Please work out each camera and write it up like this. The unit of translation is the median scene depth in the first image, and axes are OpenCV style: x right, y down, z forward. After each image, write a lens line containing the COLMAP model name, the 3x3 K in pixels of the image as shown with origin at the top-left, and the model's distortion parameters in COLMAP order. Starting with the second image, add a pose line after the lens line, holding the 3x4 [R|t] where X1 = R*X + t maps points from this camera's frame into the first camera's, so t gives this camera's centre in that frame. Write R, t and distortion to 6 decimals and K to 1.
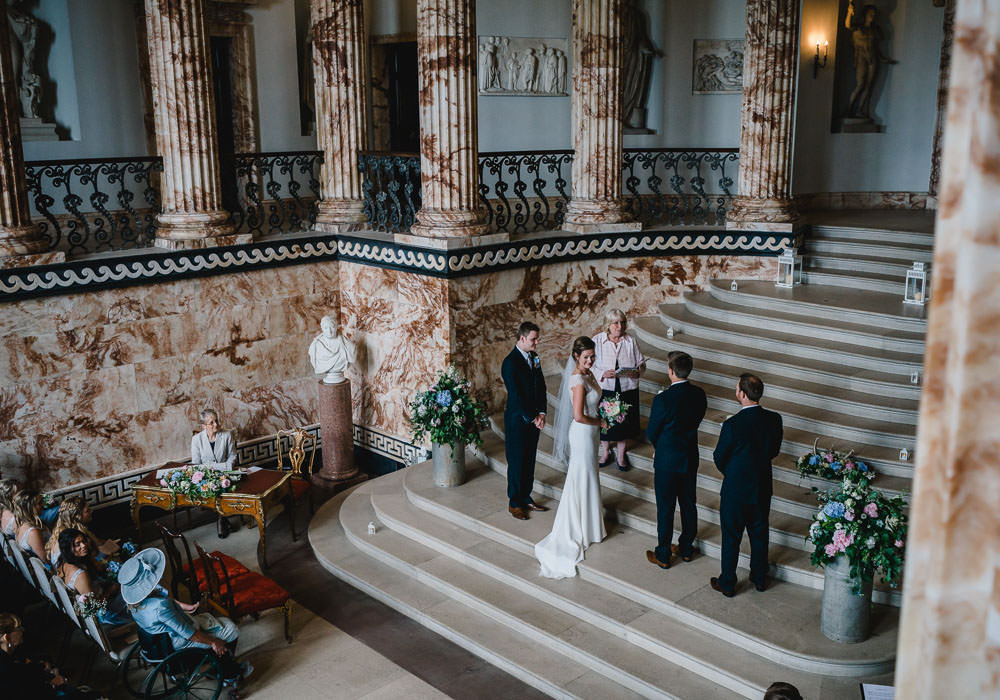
lens RADIAL K [[1003.0, 0, 539.3], [0, 1003.0, 338.2], [0, 0, 1]] dist [-0.012202, 0.000000]
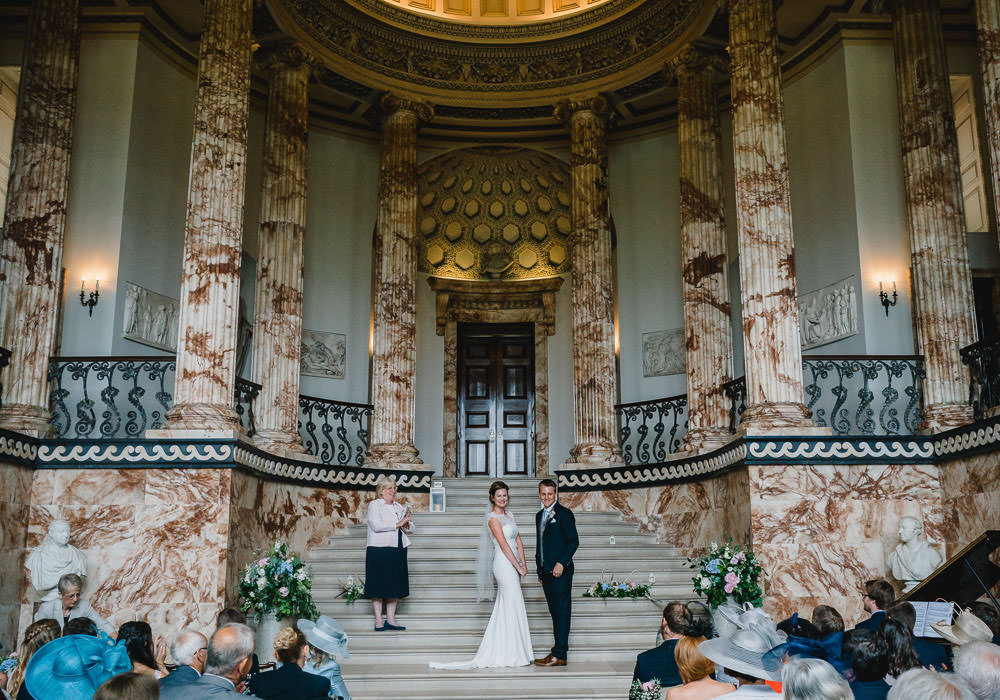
lens RADIAL K [[1003.0, 0, 533.6], [0, 1003.0, 343.4], [0, 0, 1]] dist [-0.012202, 0.000000]
pose [[0.687418, 0.151942, 0.710190, -0.535752], [0.168054, 0.918053, -0.359078, 0.204075], [-0.706551, 0.366188, 0.605552, 0.140497]]
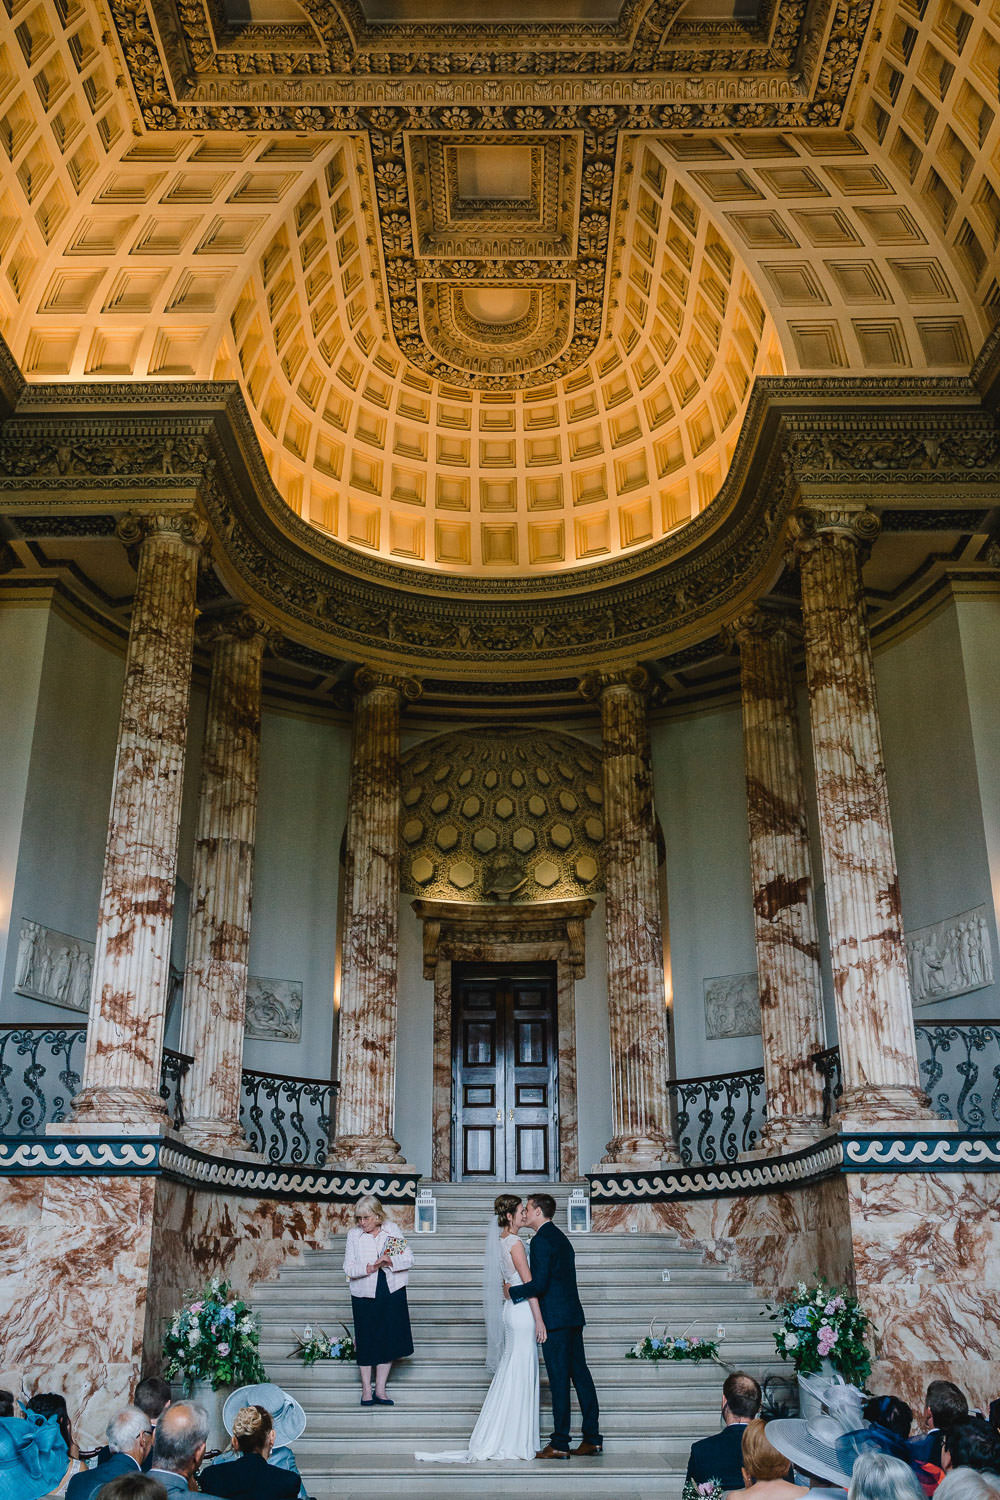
lens RADIAL K [[1416.9, 0, 495.4], [0, 1416.9, 743.7], [0, 0, 1]] dist [-0.009263, 0.000000]
pose [[0.718045, 0.253388, 0.648233, -0.596059], [0.155648, 0.849324, -0.504403, 0.209456], [-0.678370, 0.463080, 0.570413, 0.079665]]
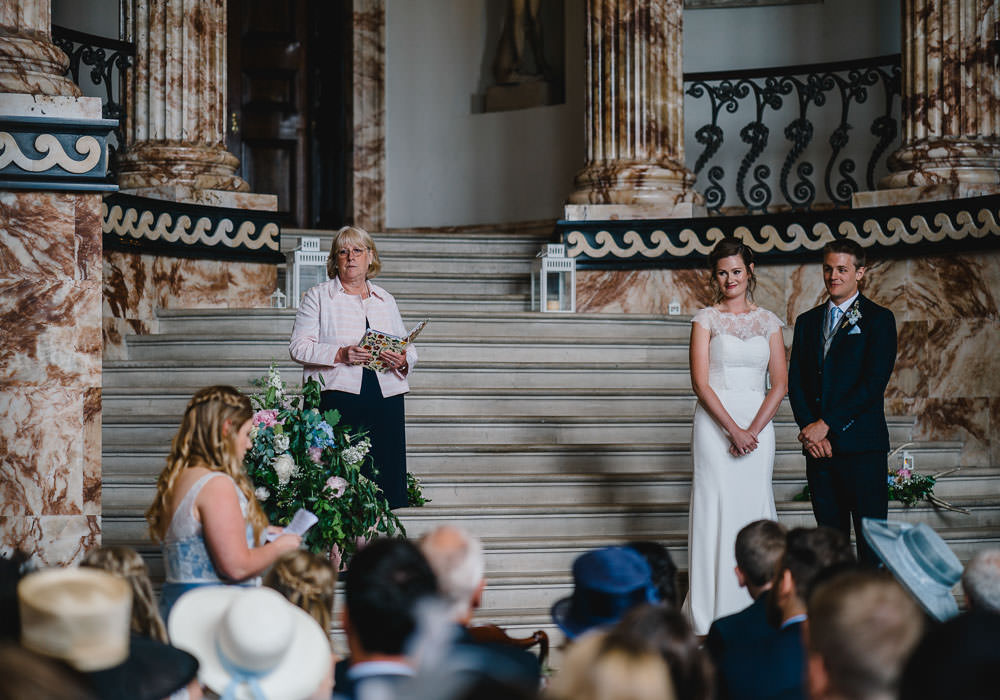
lens RADIAL K [[2514.5, 0, 506.7], [0, 2514.5, 351.8], [0, 0, 1]] dist [0.071212, 0.000000]
pose [[0.426500, 0.032025, 0.903920, -0.823012], [0.204129, 0.970181, -0.130687, 0.146601], [-0.881152, 0.240255, 0.407245, 0.418383]]
